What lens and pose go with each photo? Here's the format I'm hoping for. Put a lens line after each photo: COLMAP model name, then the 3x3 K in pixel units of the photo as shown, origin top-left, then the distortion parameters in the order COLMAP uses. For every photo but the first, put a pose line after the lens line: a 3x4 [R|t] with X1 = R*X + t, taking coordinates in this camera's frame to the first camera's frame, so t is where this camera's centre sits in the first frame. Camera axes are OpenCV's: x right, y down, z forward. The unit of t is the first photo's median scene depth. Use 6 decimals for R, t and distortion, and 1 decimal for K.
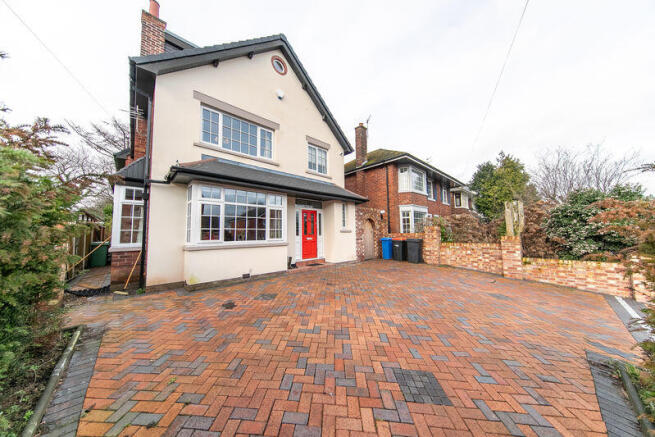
lens RADIAL K [[209.1, 0, 337.3], [0, 209.1, 218.3], [0, 0, 1]] dist [0.001153, -0.000023]
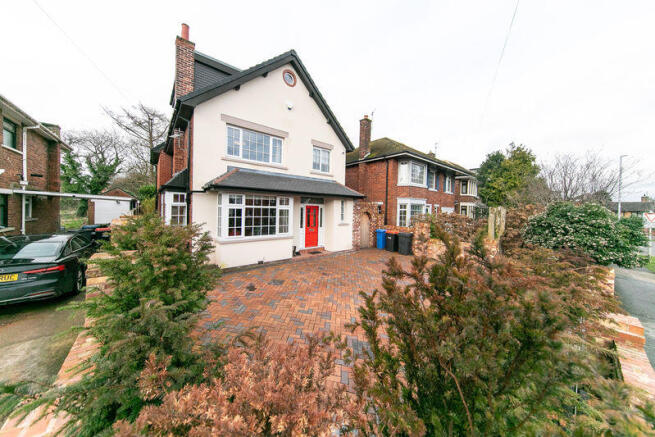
lens RADIAL K [[213.7, 0, 326.9], [0, 213.7, 210.5], [0, 0, 1]] dist [-0.000652, 0.000015]
pose [[0.995792, 0.045291, -0.079670, 0.043918], [-0.037825, 0.994962, 0.092844, -0.130670], [0.083473, -0.089440, 0.992488, -0.176149]]
